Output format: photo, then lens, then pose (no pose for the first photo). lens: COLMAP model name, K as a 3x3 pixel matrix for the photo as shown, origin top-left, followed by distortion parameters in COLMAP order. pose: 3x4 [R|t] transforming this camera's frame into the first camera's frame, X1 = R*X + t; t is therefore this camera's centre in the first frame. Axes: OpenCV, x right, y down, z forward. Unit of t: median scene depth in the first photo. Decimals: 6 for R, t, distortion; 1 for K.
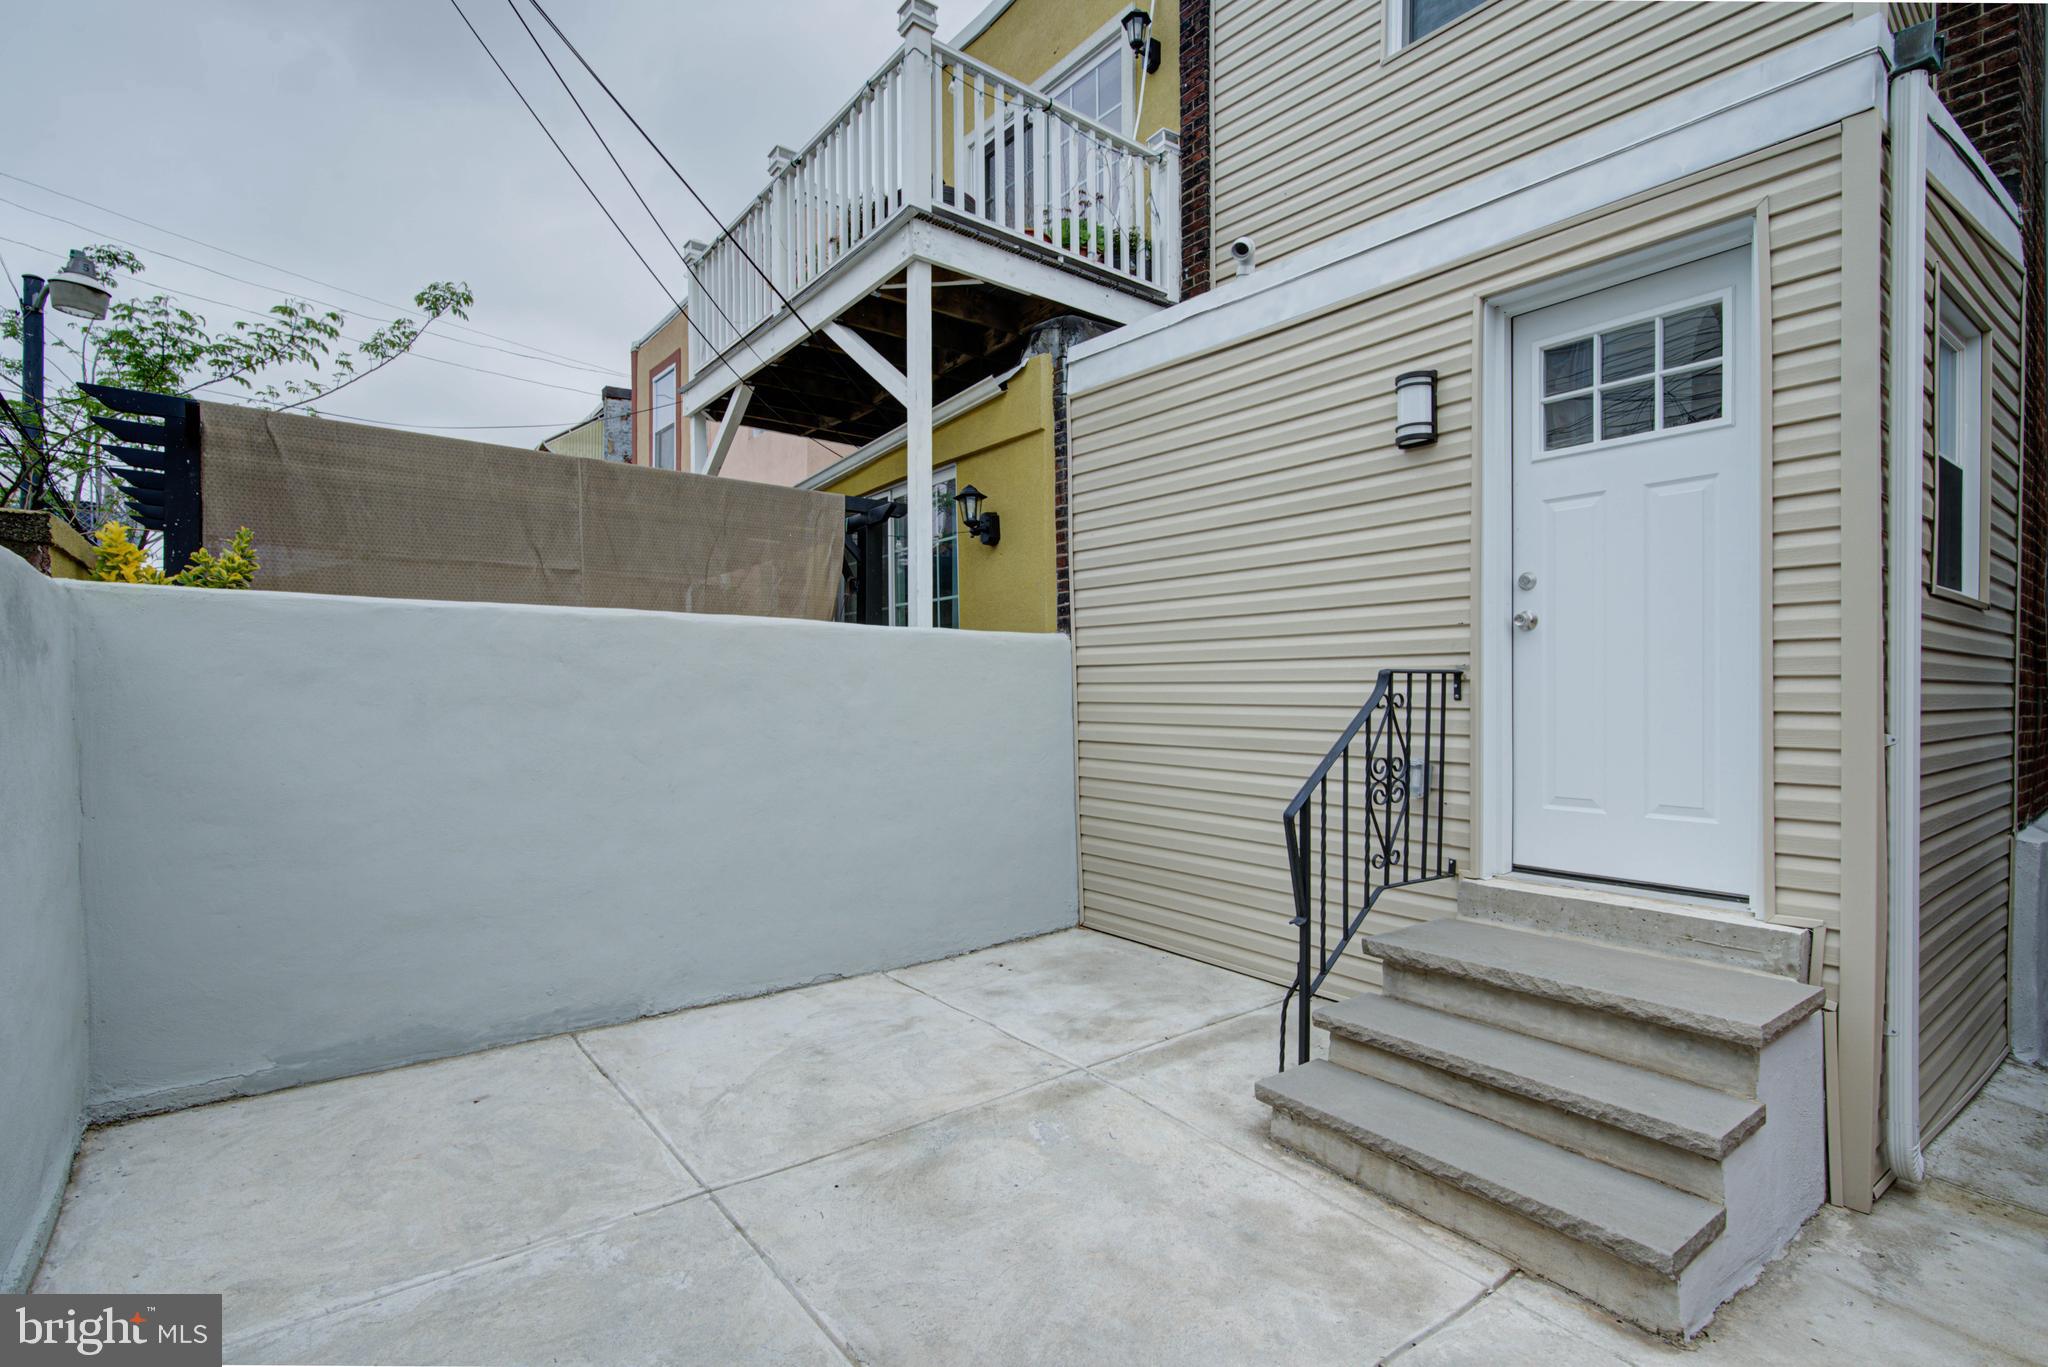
lens RADIAL K [[963.8, 0, 1027.4], [0, 963.8, 689.5], [0, 0, 1]] dist [0.000030, 0.001646]
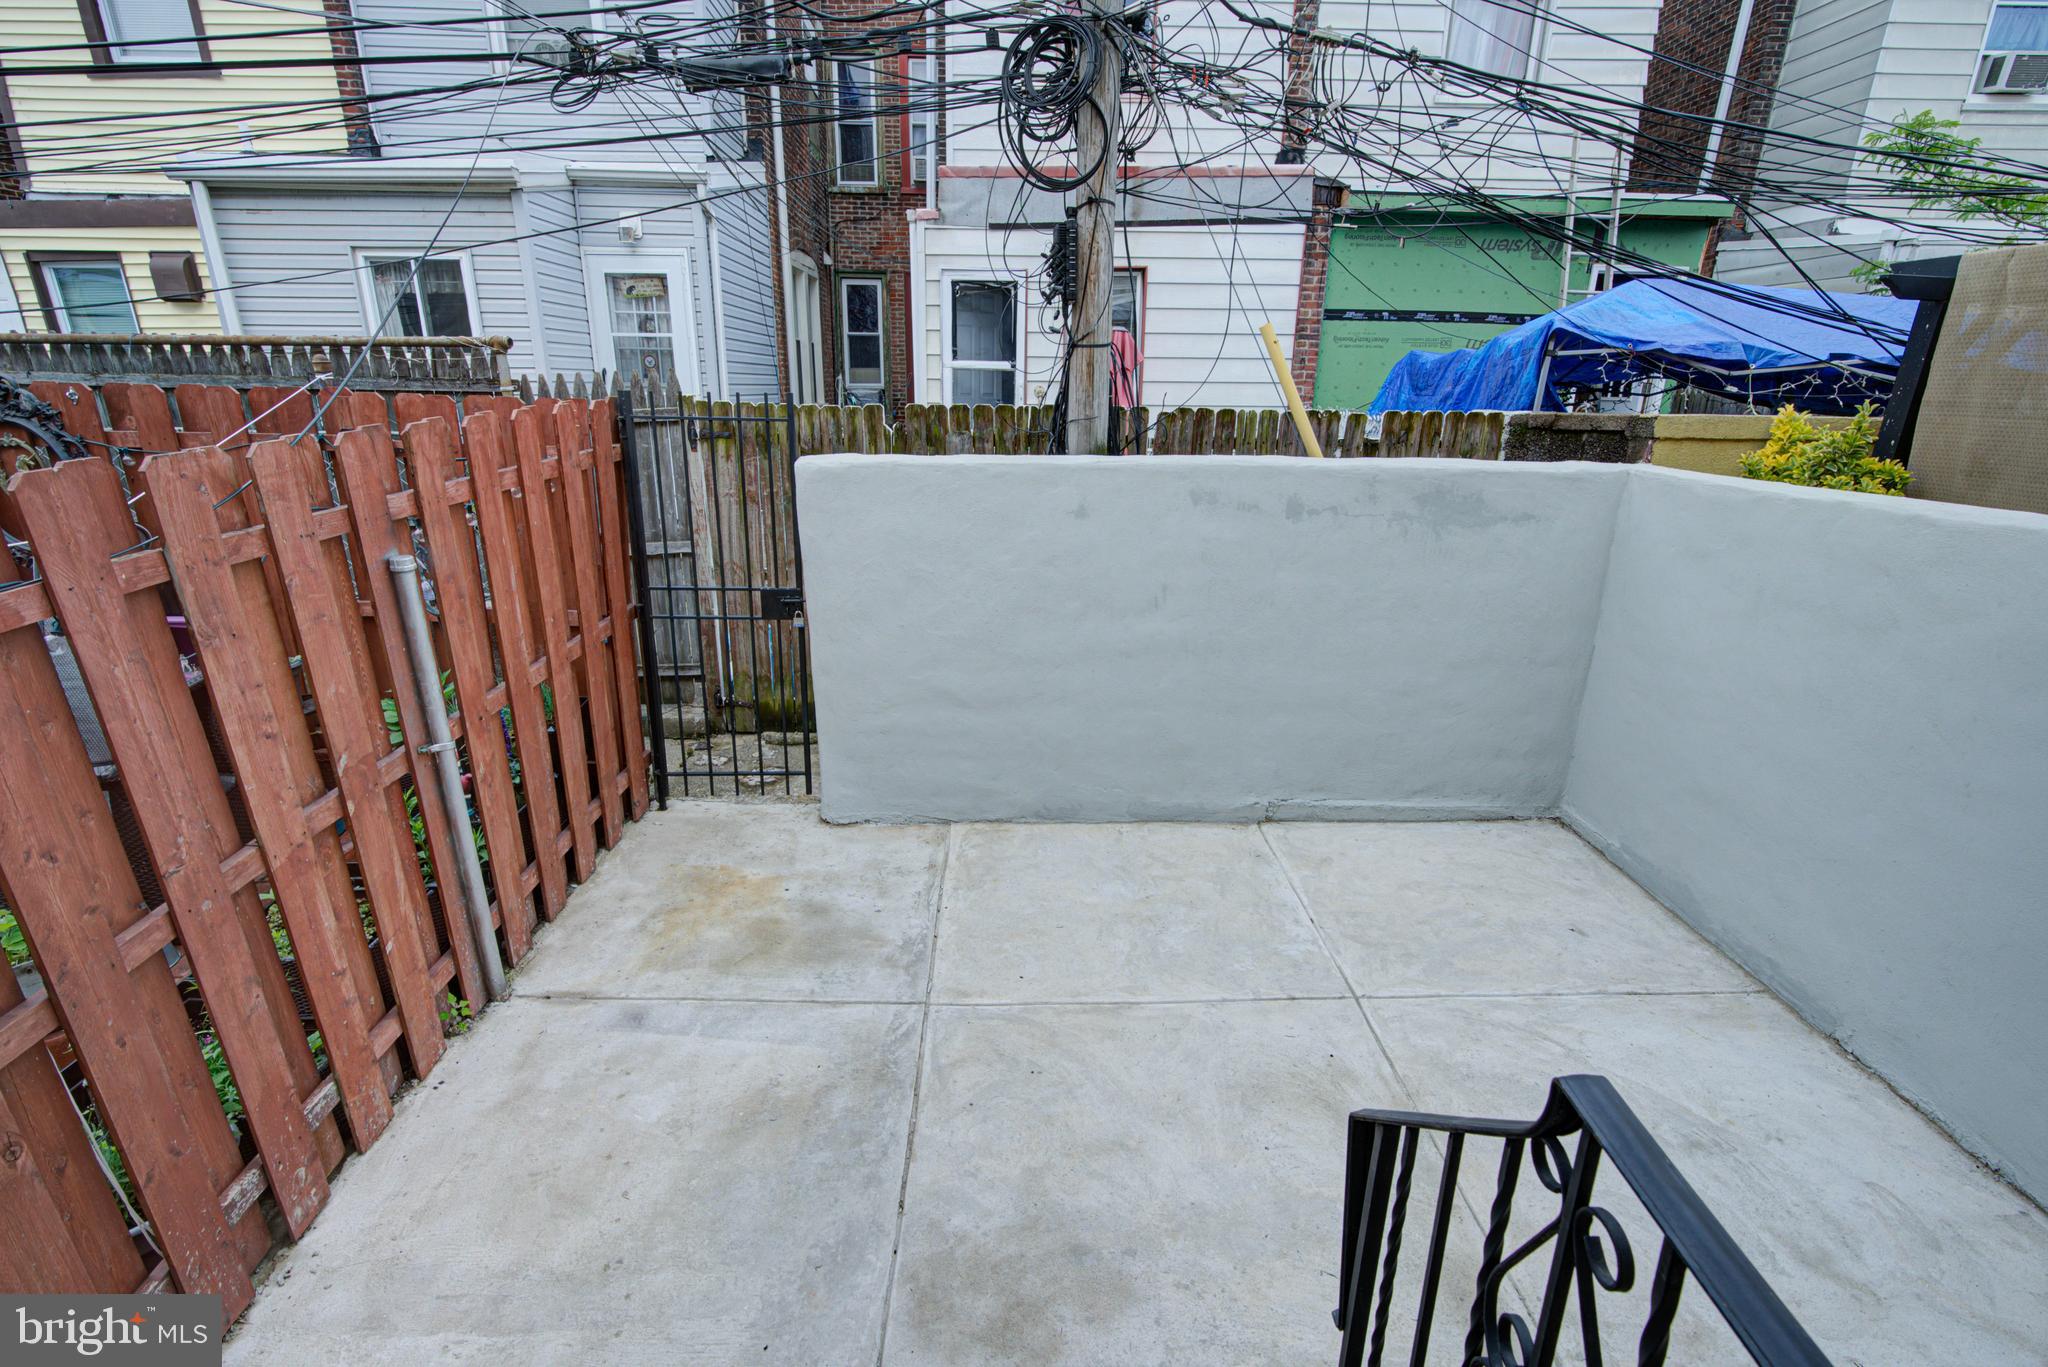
lens RADIAL K [[963.8, 0, 1022.2], [0, 963.8, 693.2], [0, 0, 1]] dist [0.000030, 0.001646]
pose [[-0.612201, 0.232949, -0.755609, 0.620122], [-0.010464, 0.953147, 0.302326, -0.186970], [0.790633, 0.192992, -0.581080, 1.007763]]
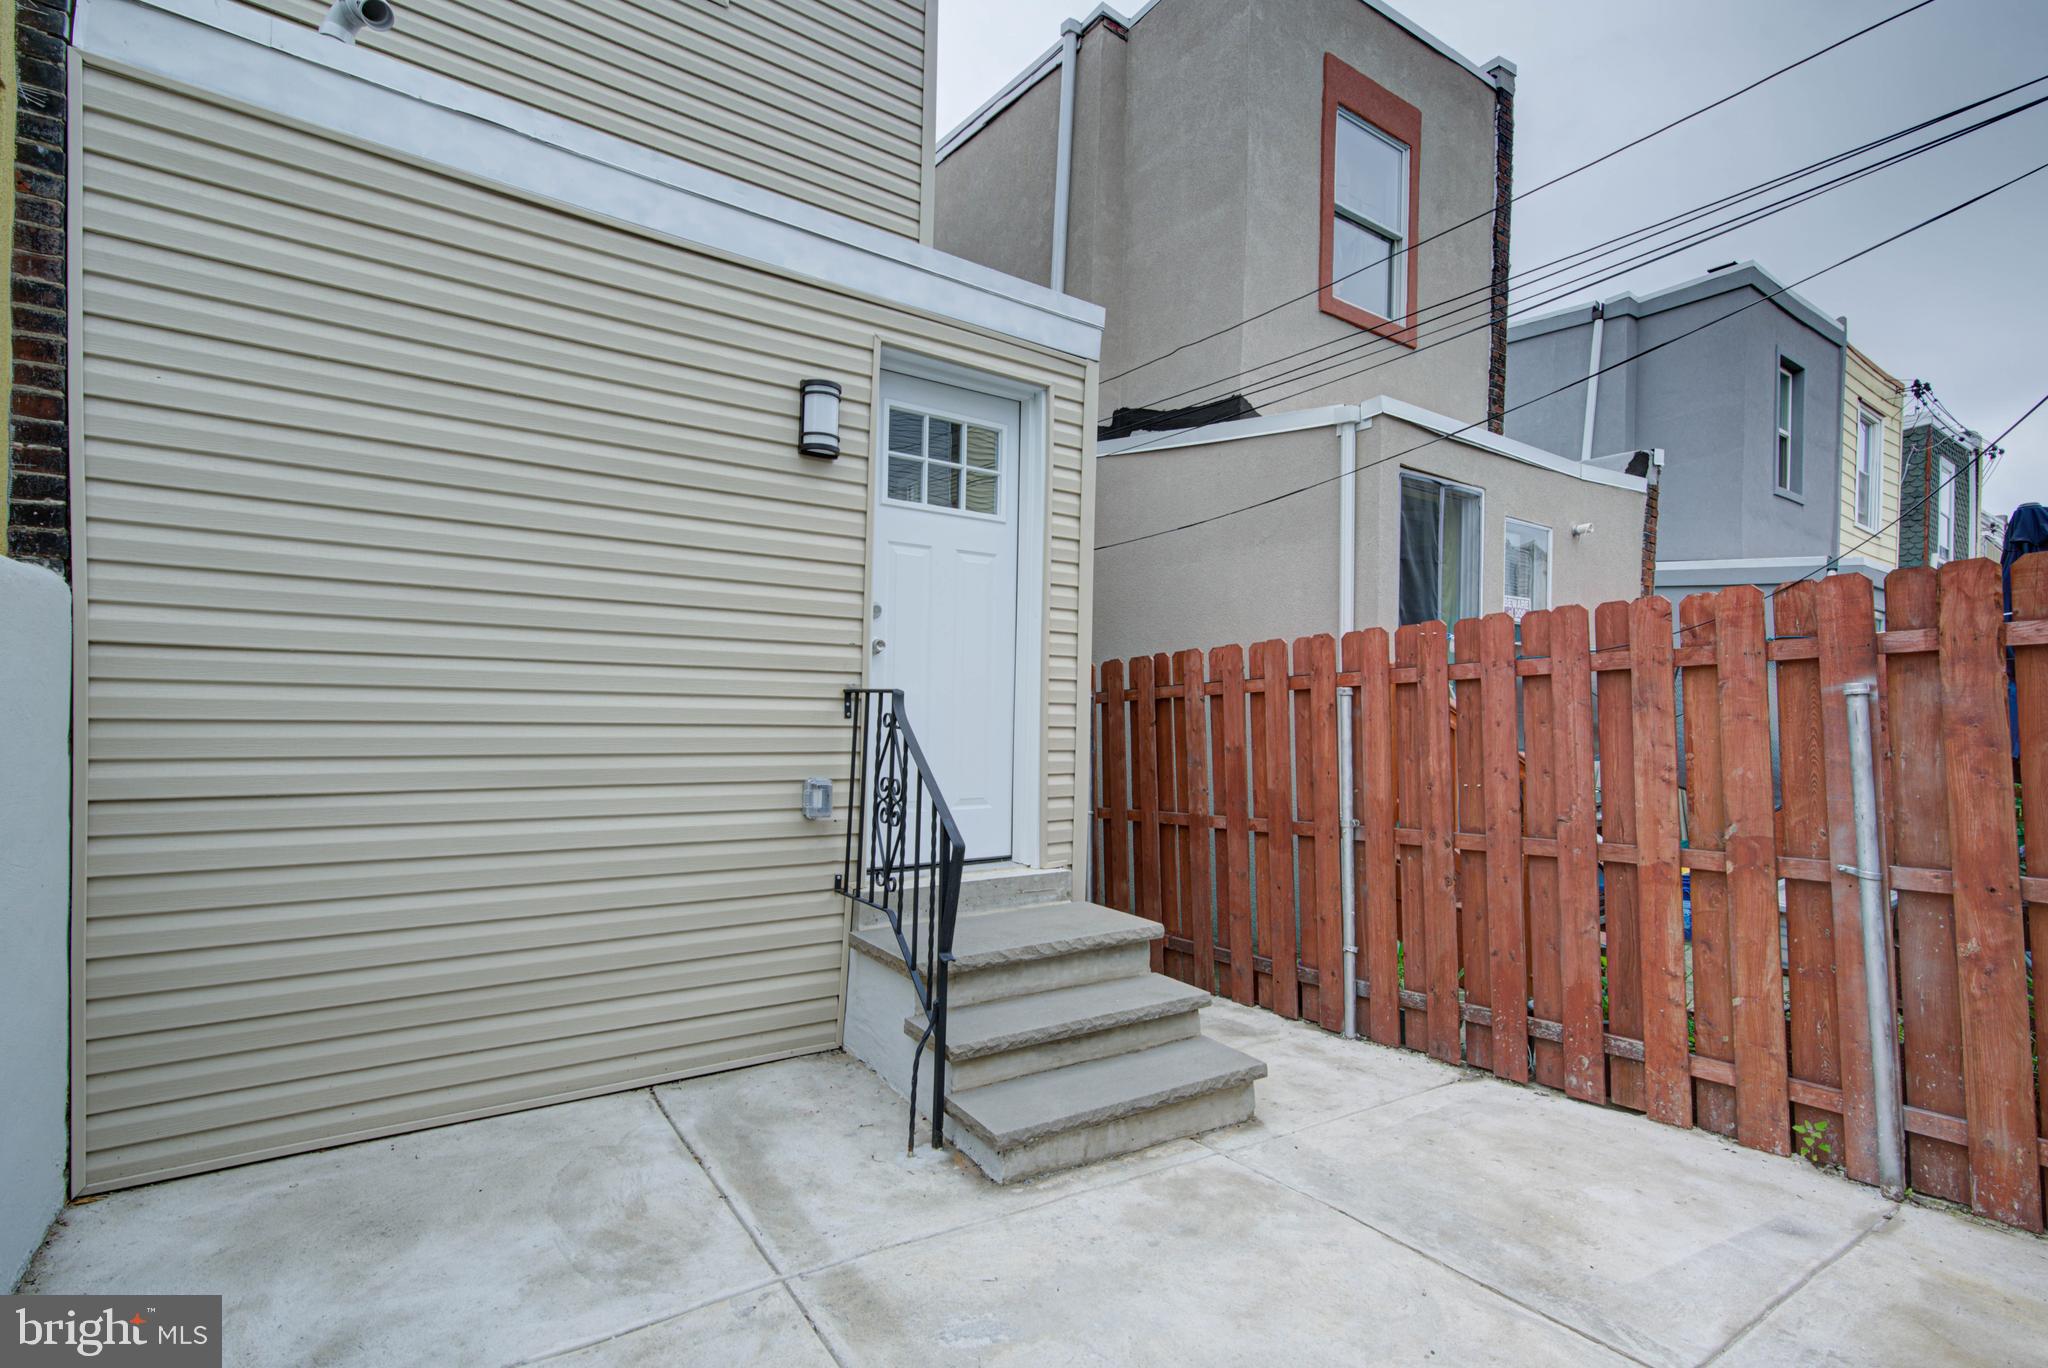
lens RADIAL K [[963.8, 0, 1034.3], [0, 963.8, 691.6], [0, 0, 1]] dist [0.000030, 0.001646]
pose [[0.047280, 0.017342, 0.998731, -0.612173], [-0.024736, 0.999563, -0.016185, -0.005874], [-0.998575, -0.023939, 0.047688, 0.810938]]
